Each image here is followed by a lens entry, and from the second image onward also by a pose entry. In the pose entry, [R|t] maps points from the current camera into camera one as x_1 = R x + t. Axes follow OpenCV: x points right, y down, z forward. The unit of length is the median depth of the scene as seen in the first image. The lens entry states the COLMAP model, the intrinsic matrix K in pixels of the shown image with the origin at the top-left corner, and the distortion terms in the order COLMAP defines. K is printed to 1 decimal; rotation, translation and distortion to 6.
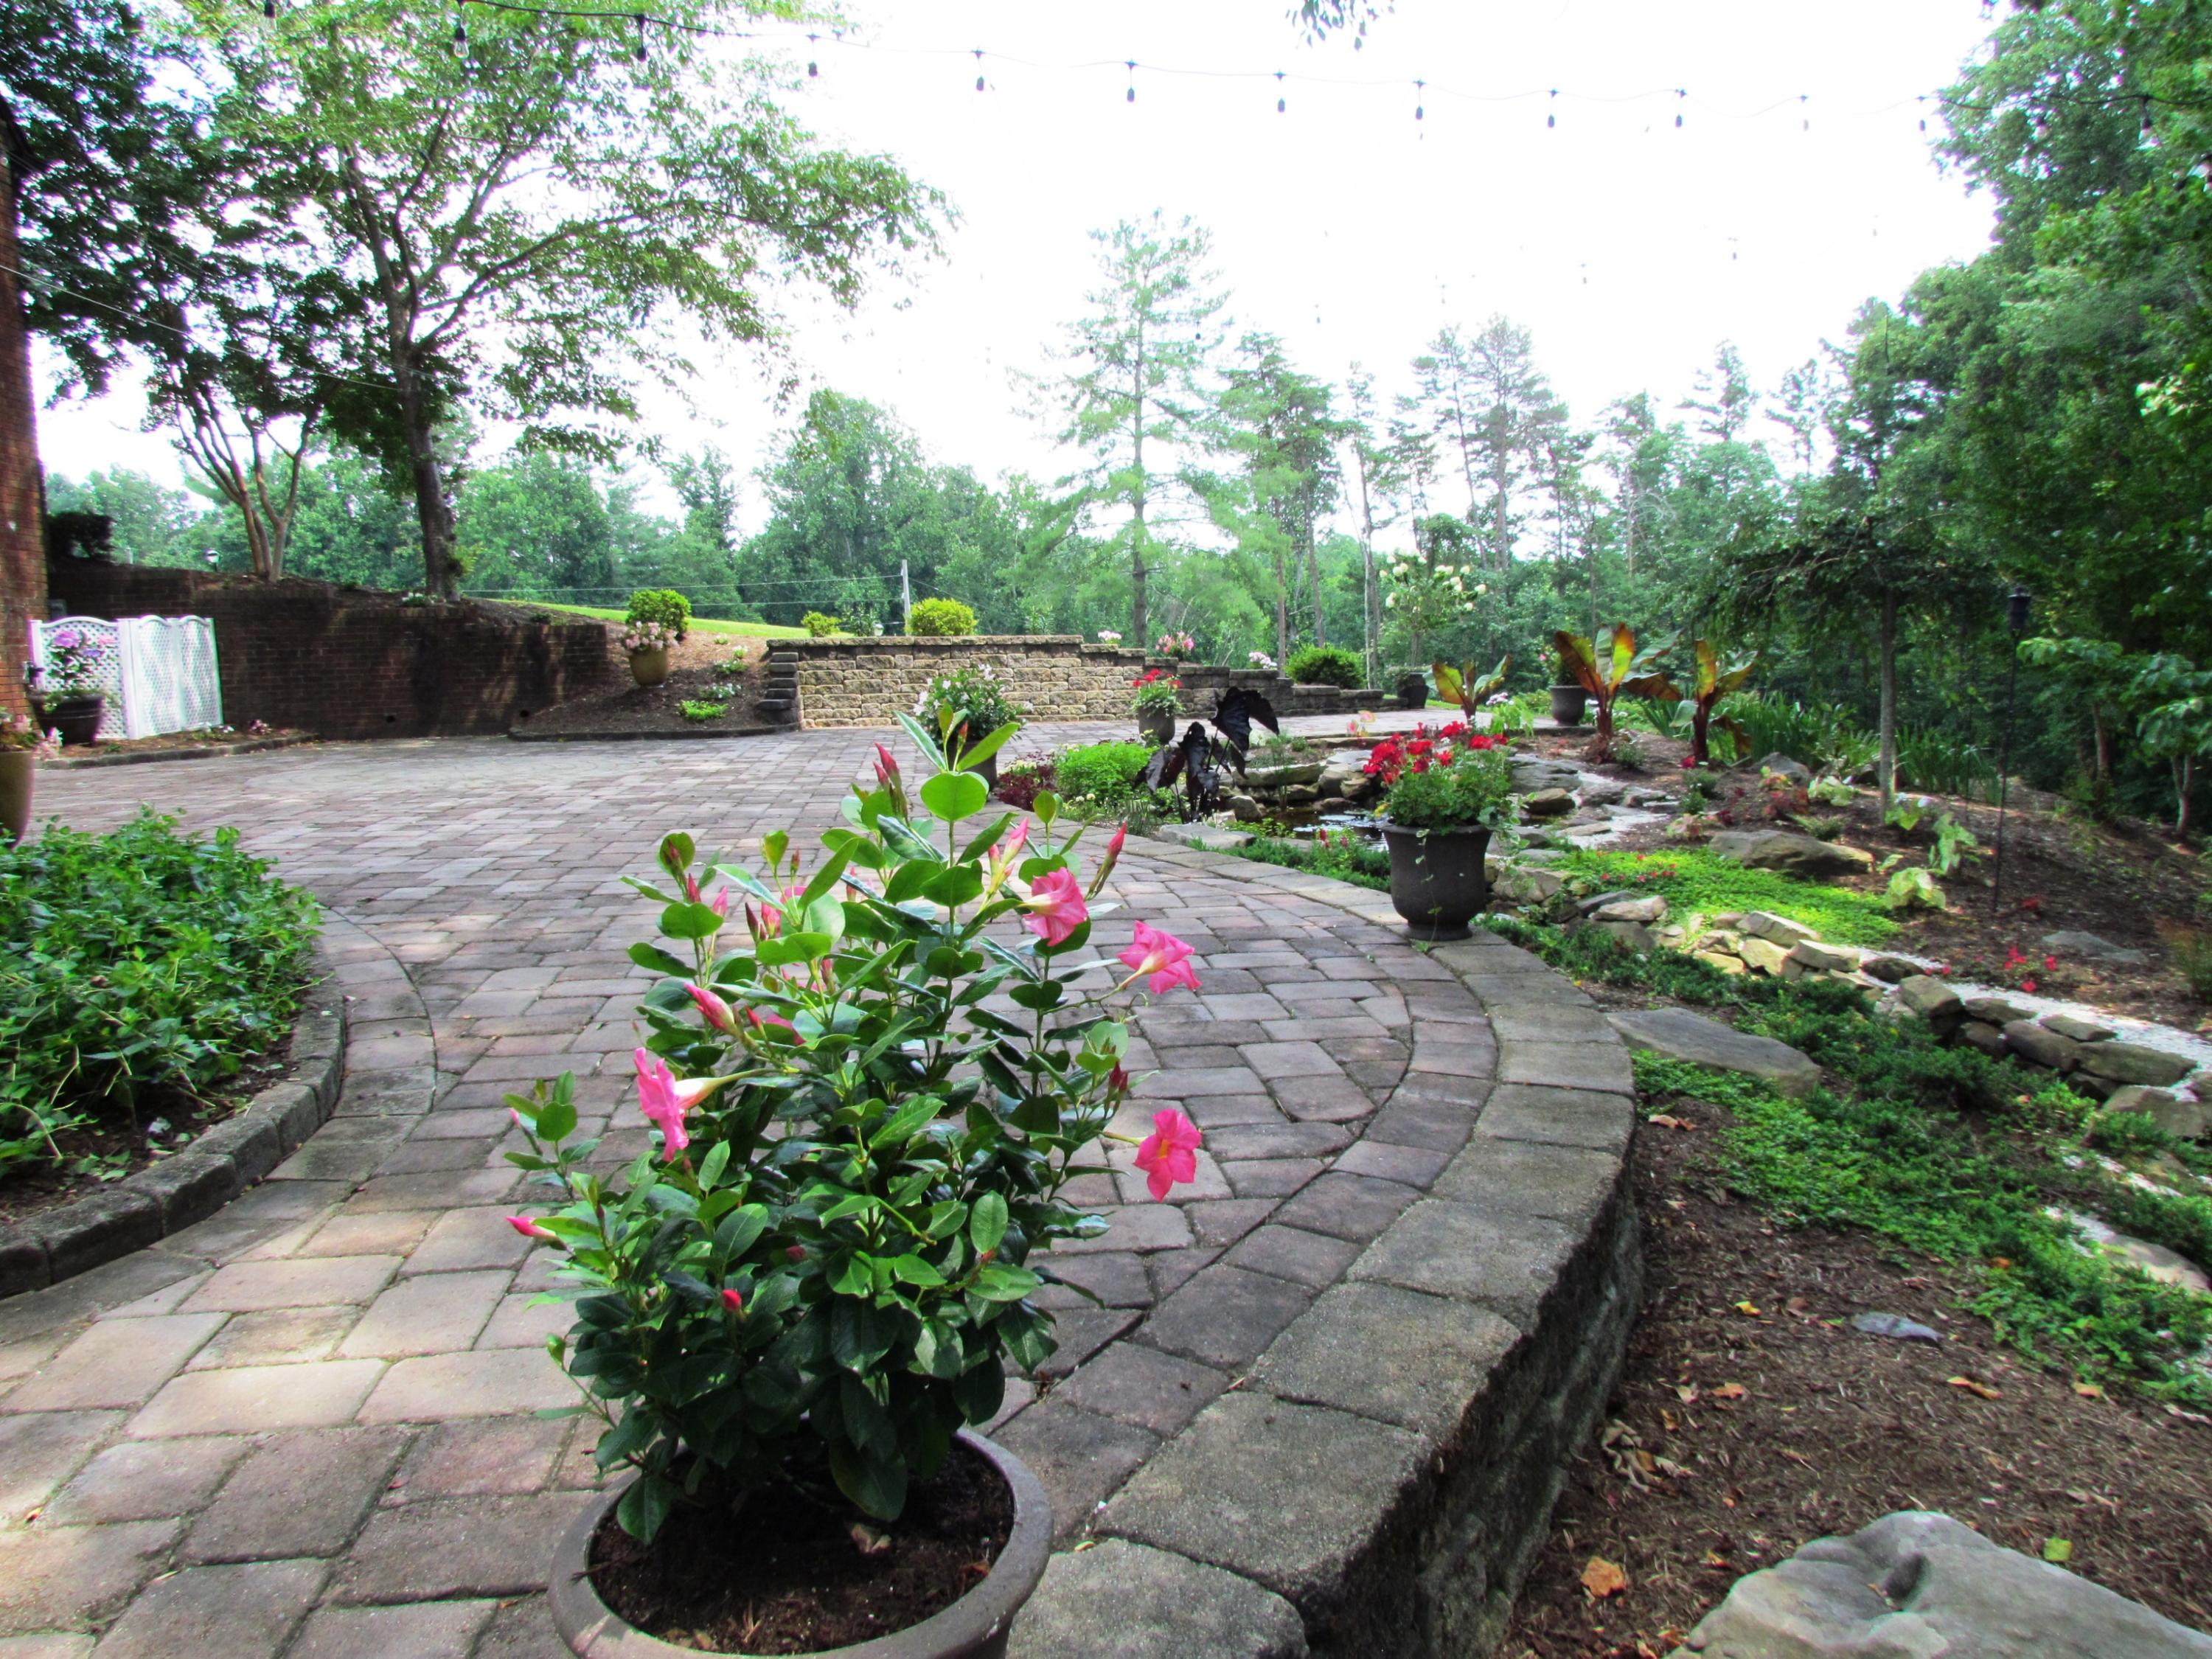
lens RADIAL K [[1636.1, 0, 1106.0], [0, 1636.1, 829.5], [0, 0, 1]] dist [-0.029158, 0.001726]
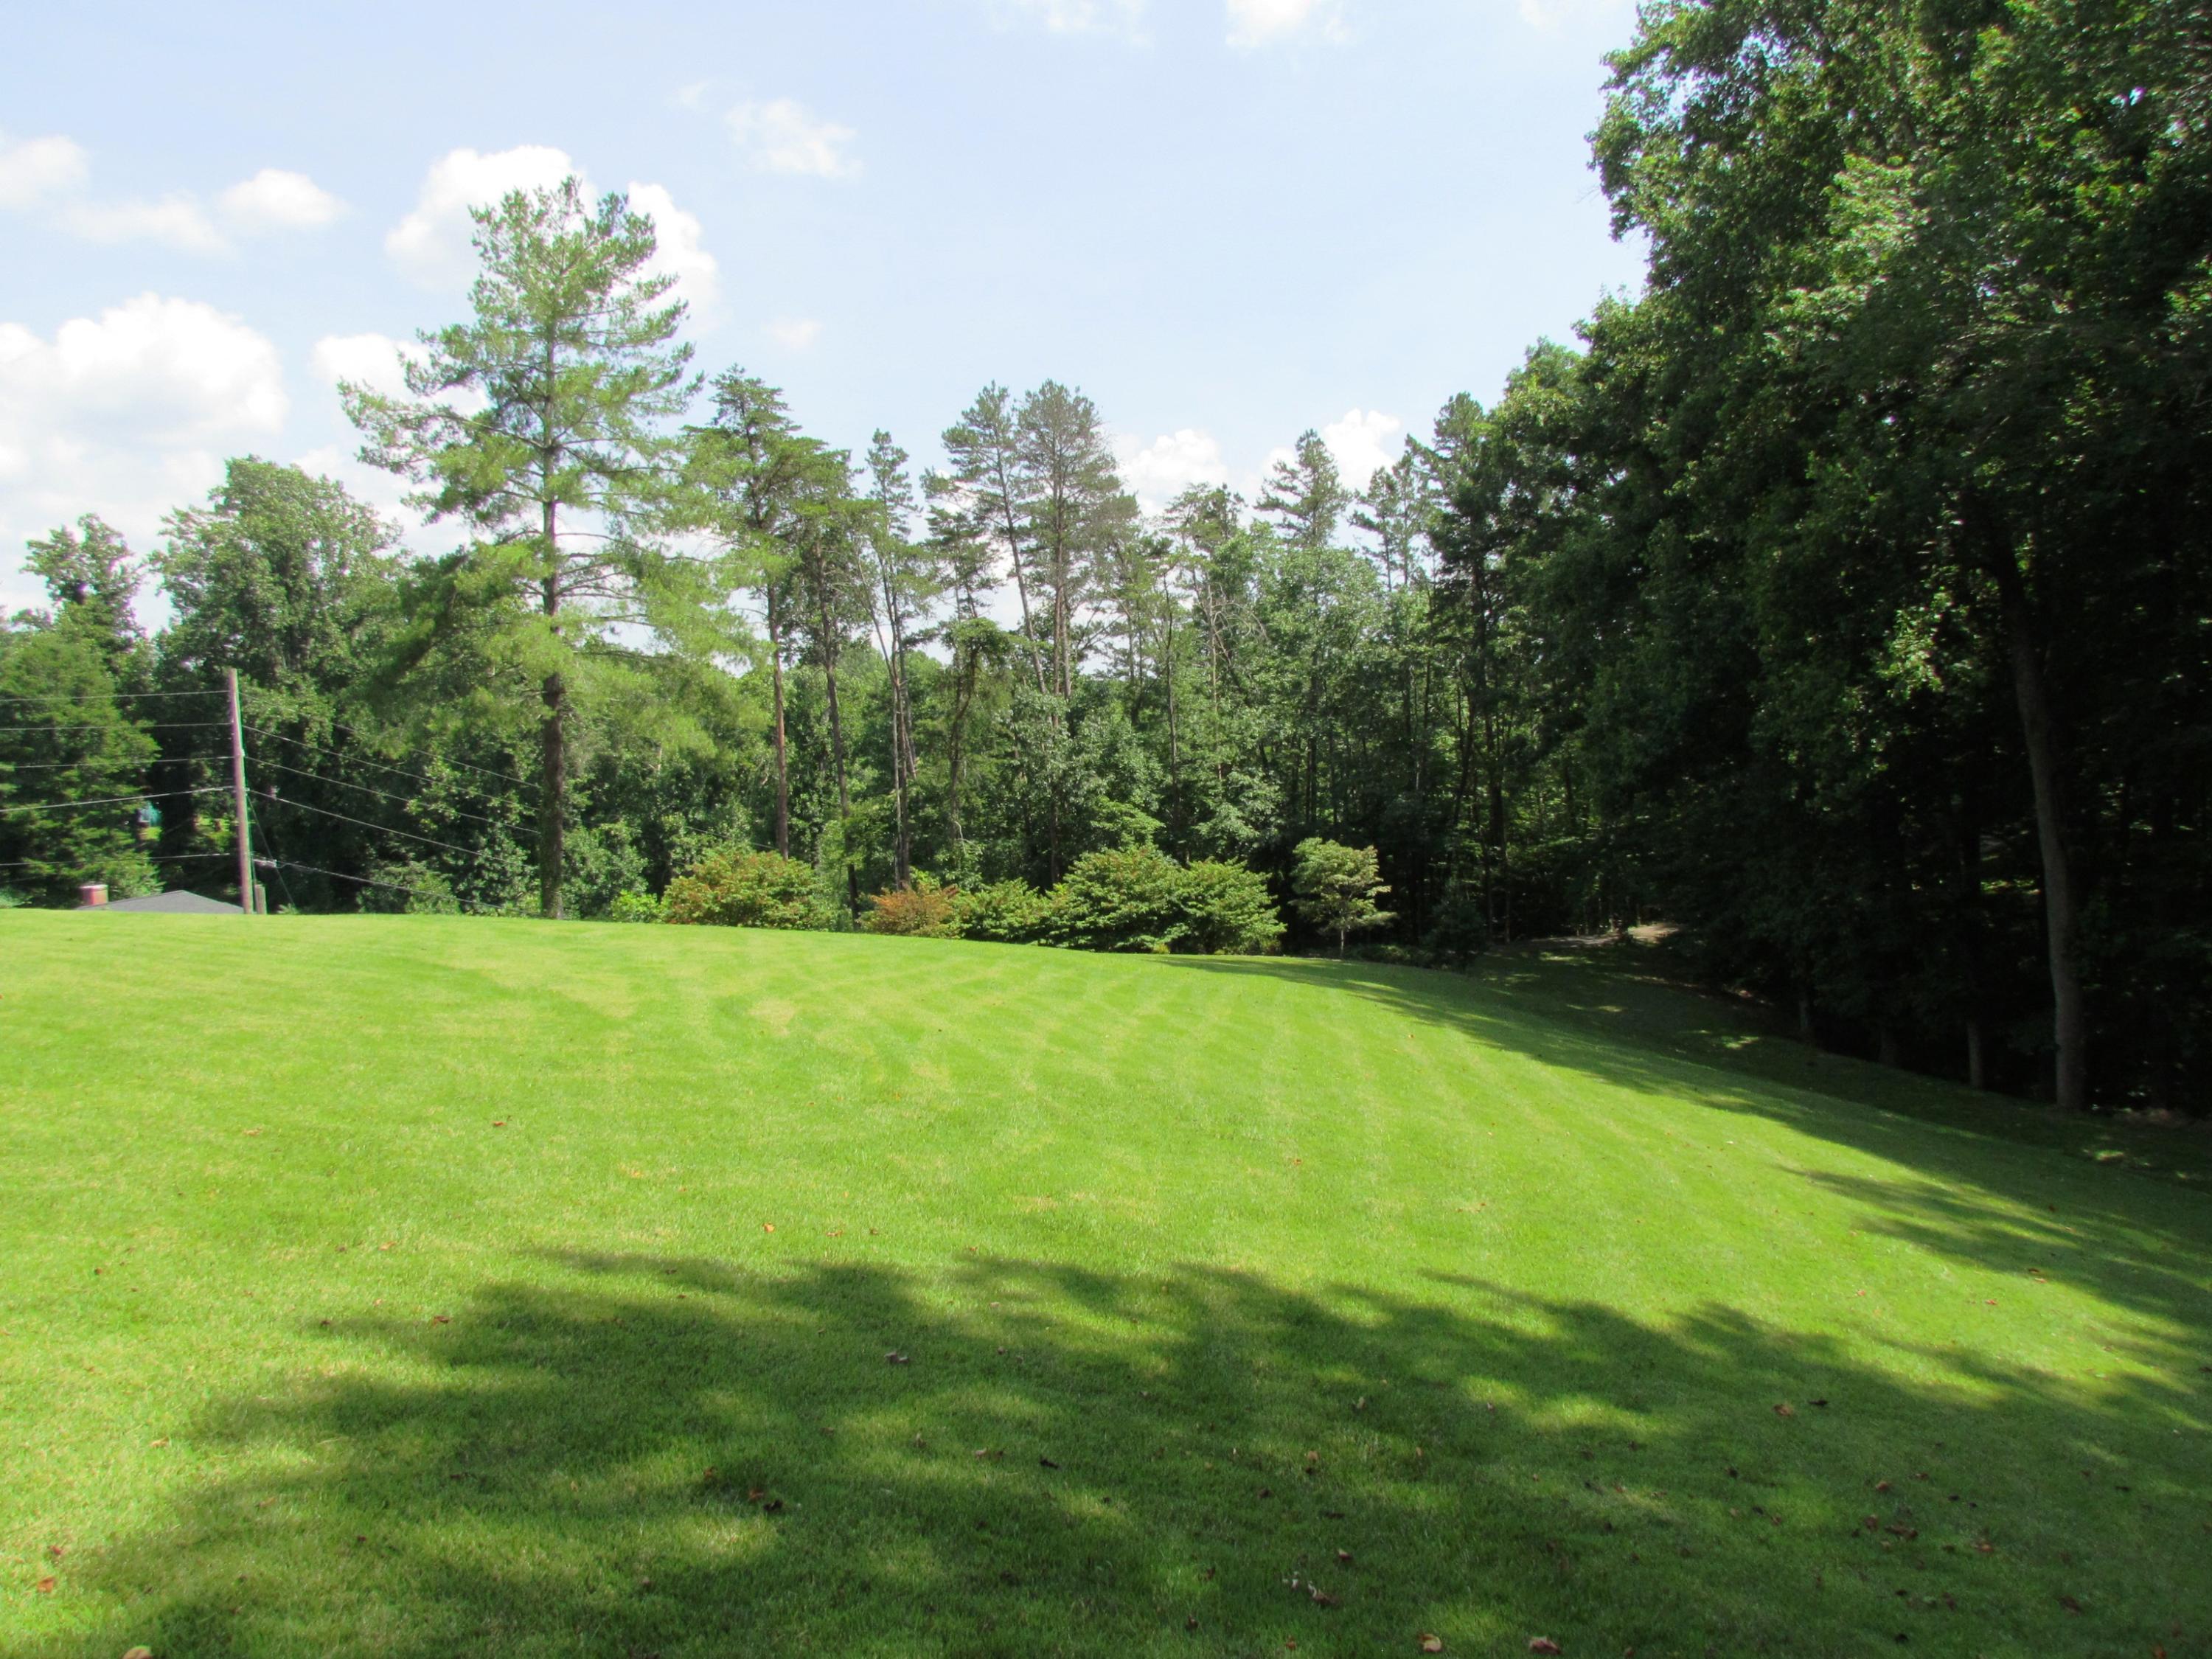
lens RADIAL K [[1625.6, 0, 1106.0], [0, 1625.6, 829.5], [0, 0, 1]] dist [-0.009440, 0.007042]
pose [[0.968252, -0.007522, 0.249863, 0.058174], [0.025344, 0.997351, -0.068185, -0.034006], [-0.248688, 0.072352, 0.965878, 0.208442]]
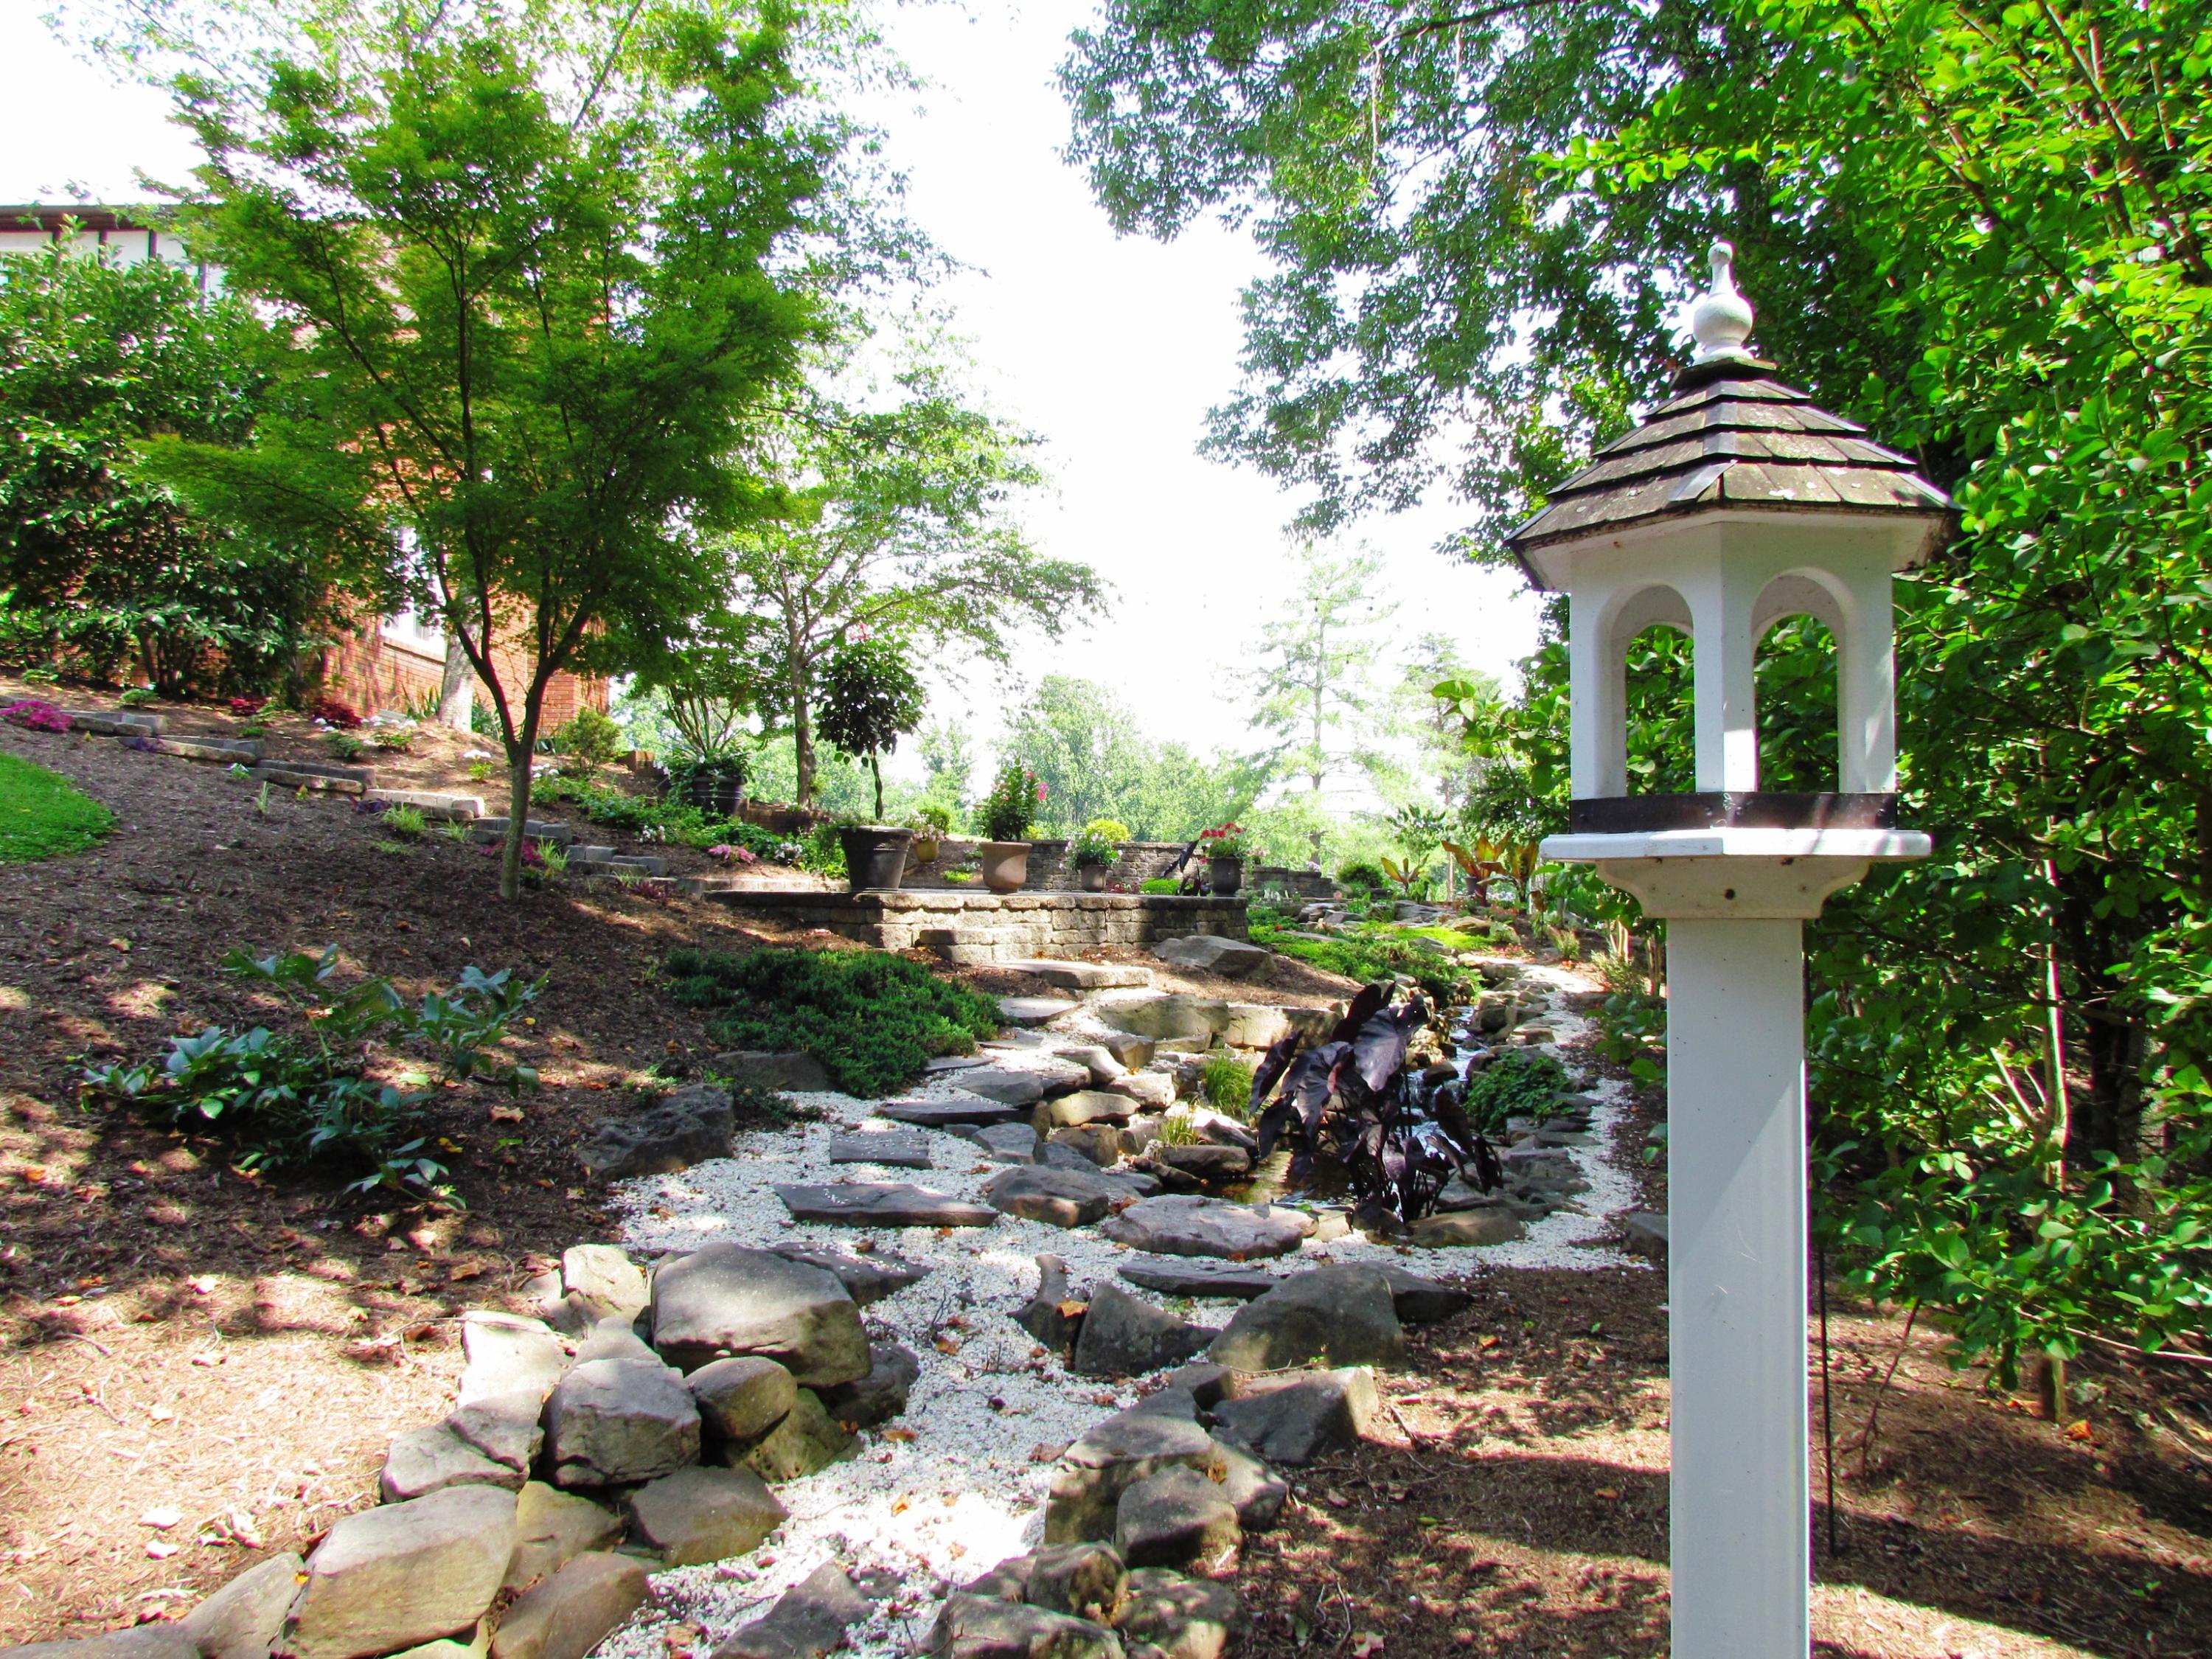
lens RADIAL K [[1636.1, 0, 1106.0], [0, 1636.1, 829.5], [0, 0, 1]] dist [-0.029158, 0.001726]
pose [[0.990362, 0.031668, -0.134837, 0.021711], [-0.053580, 0.985315, -0.162125, 0.024377], [0.127722, 0.167786, 0.977515, -0.105774]]
